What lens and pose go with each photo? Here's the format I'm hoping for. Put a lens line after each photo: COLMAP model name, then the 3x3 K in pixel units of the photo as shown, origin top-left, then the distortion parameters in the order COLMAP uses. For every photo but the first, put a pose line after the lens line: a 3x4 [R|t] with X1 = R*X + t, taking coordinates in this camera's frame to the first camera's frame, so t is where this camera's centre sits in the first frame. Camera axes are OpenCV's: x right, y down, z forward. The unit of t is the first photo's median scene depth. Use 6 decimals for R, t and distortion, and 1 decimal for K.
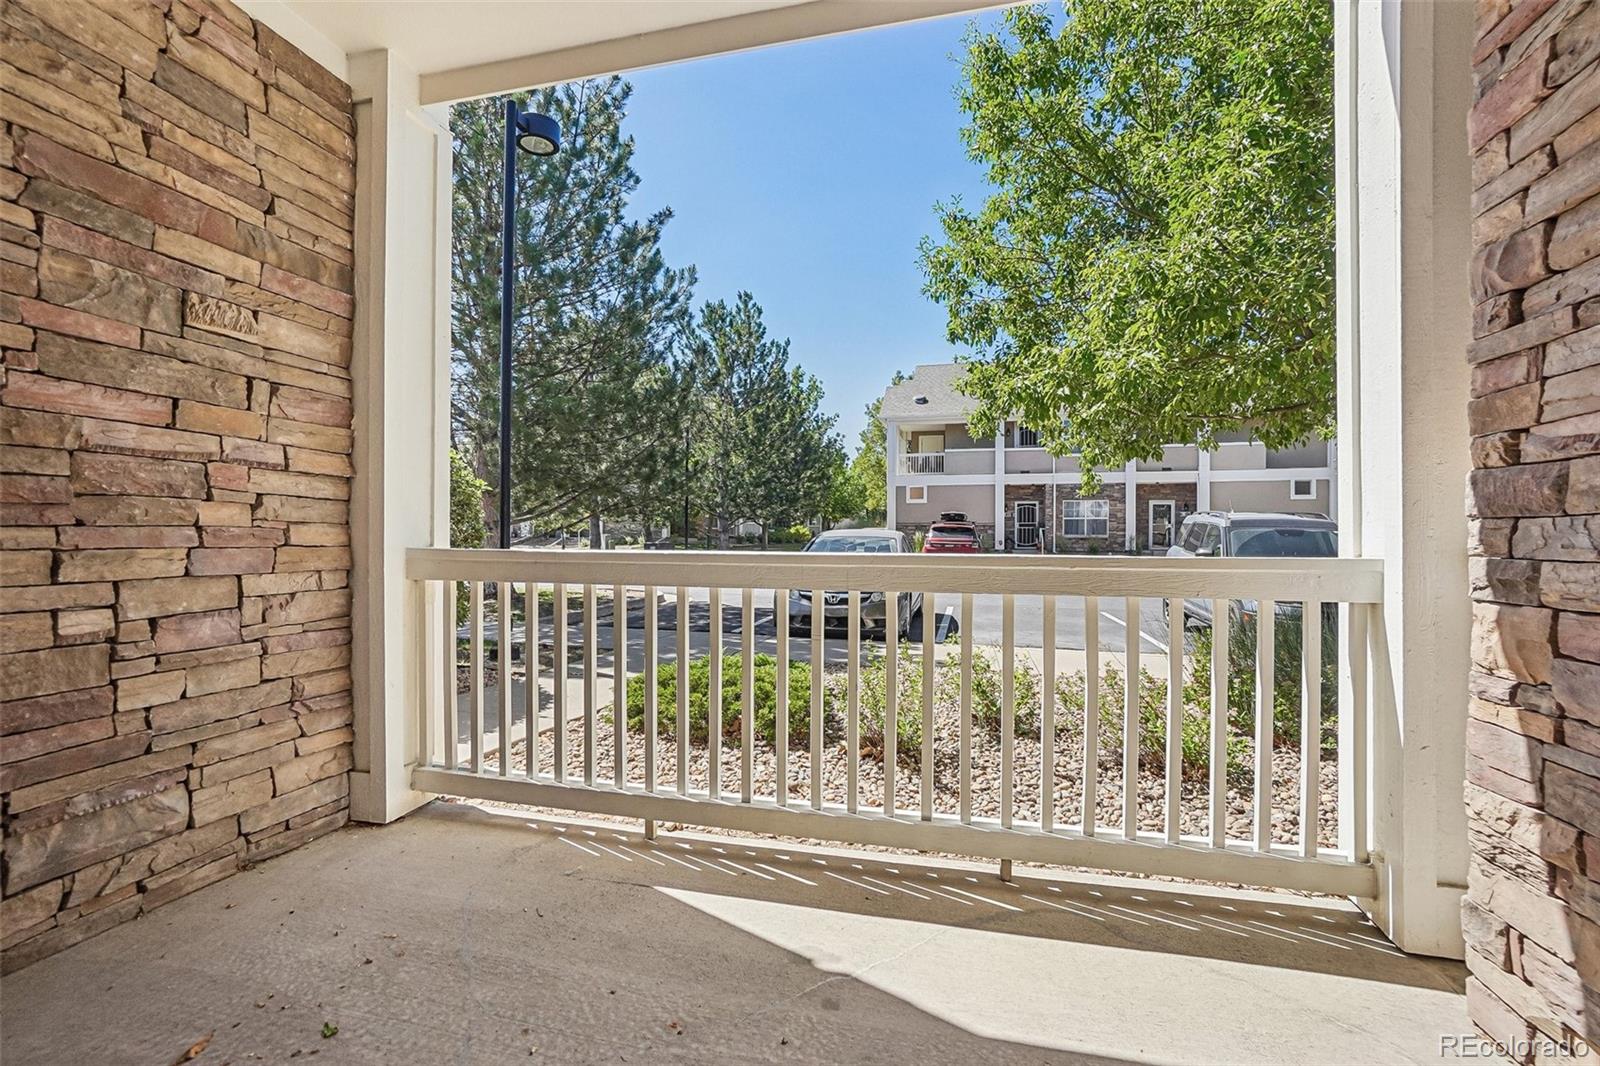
lens RADIAL K [[725.2, 0, 781.4], [0, 725.2, 532.3], [0, 0, 1]] dist [-0.043059, 0.020668]
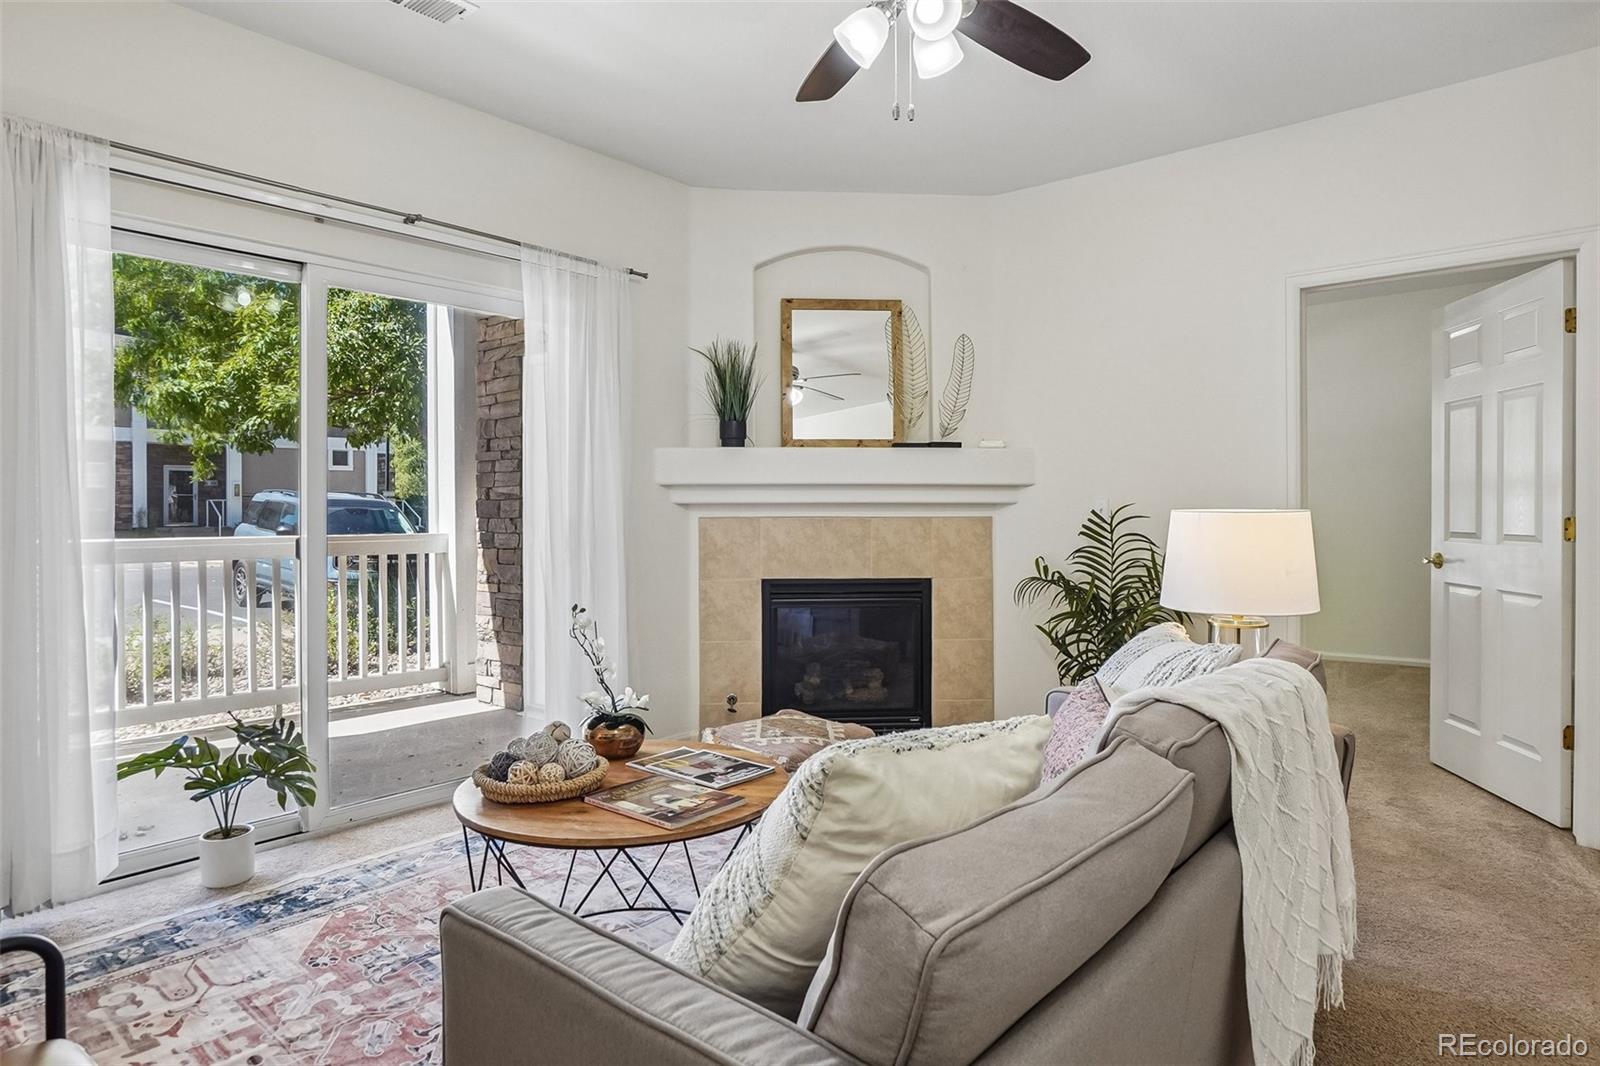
lens RADIAL K [[902.2, 0, 799.7], [0, 902.2, 521.0], [0, 0, 1]] dist [-0.047063, 0.028347]
pose [[0.438956, -0.014892, 0.898385, -1.631457], [-0.003873, 0.999822, 0.018466, -0.078397], [-0.898500, -0.011586, 0.438821, -1.682144]]
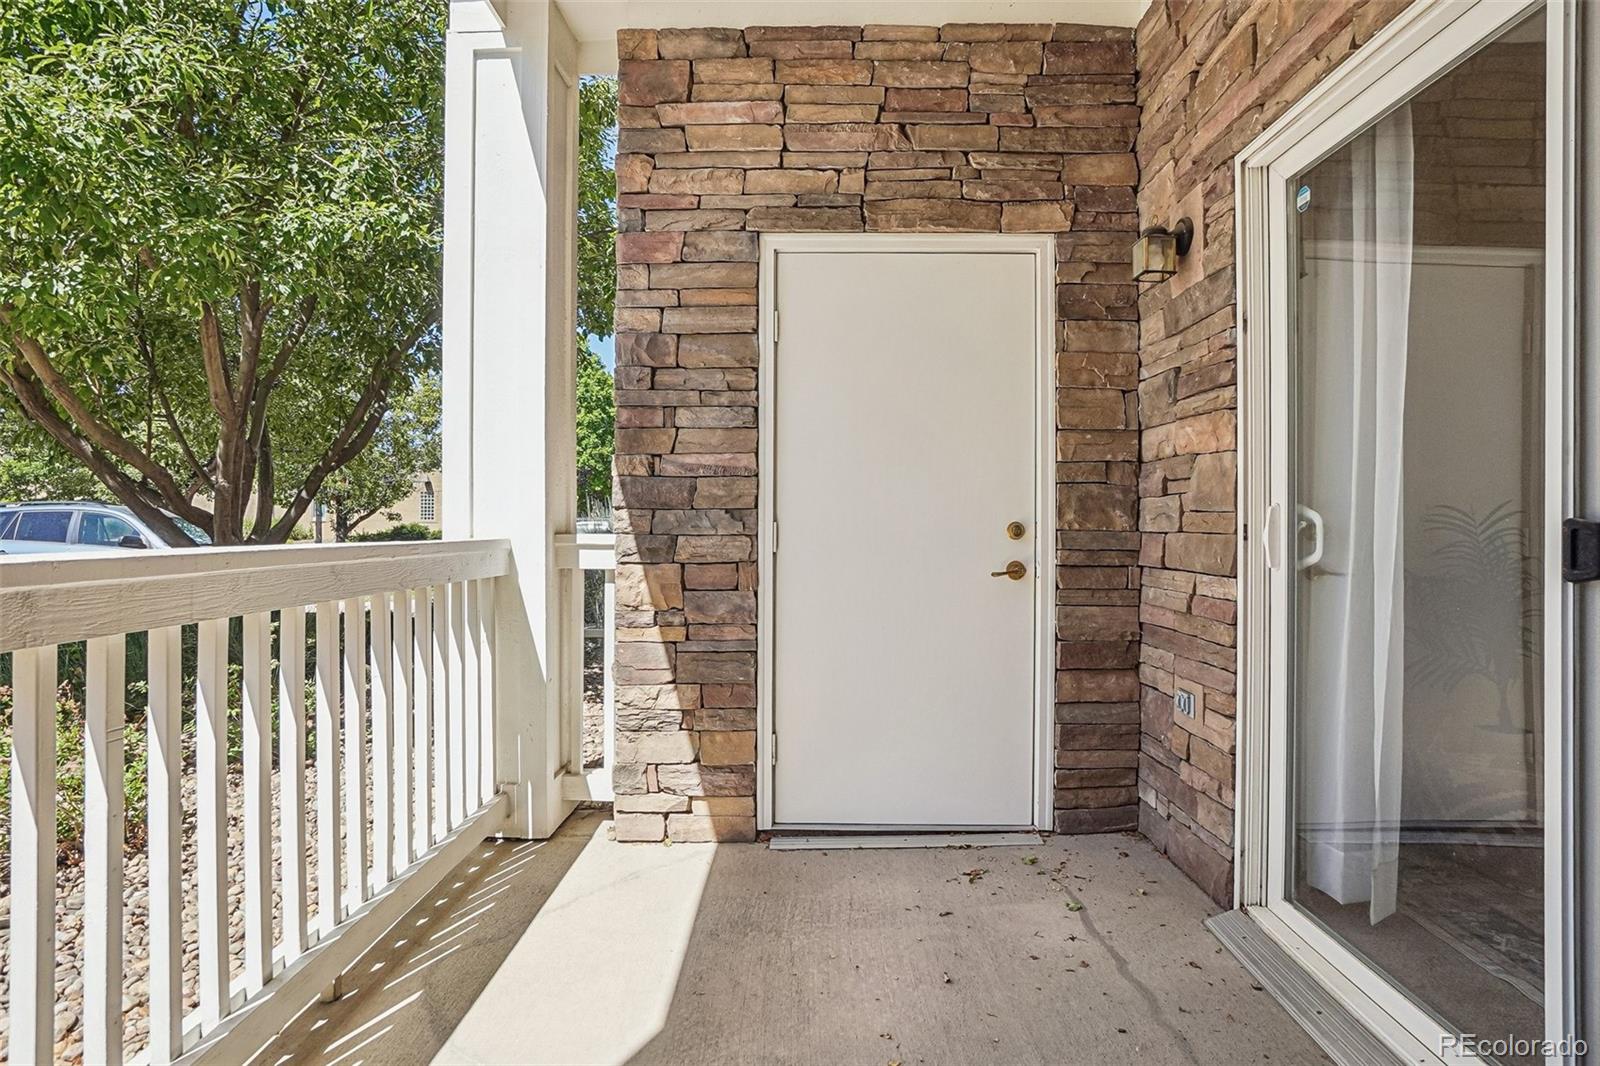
lens RADIAL K [[863.4, 0, 803.4], [0, 863.4, 522.3], [0, 0, 1]] dist [-0.046438, 0.026513]
pose [[-0.241527, -0.000788, 0.970394, -0.908479], [-0.007054, 0.999975, -0.000944, 0.008130], [-0.970368, -0.007073, -0.241527, 1.100849]]
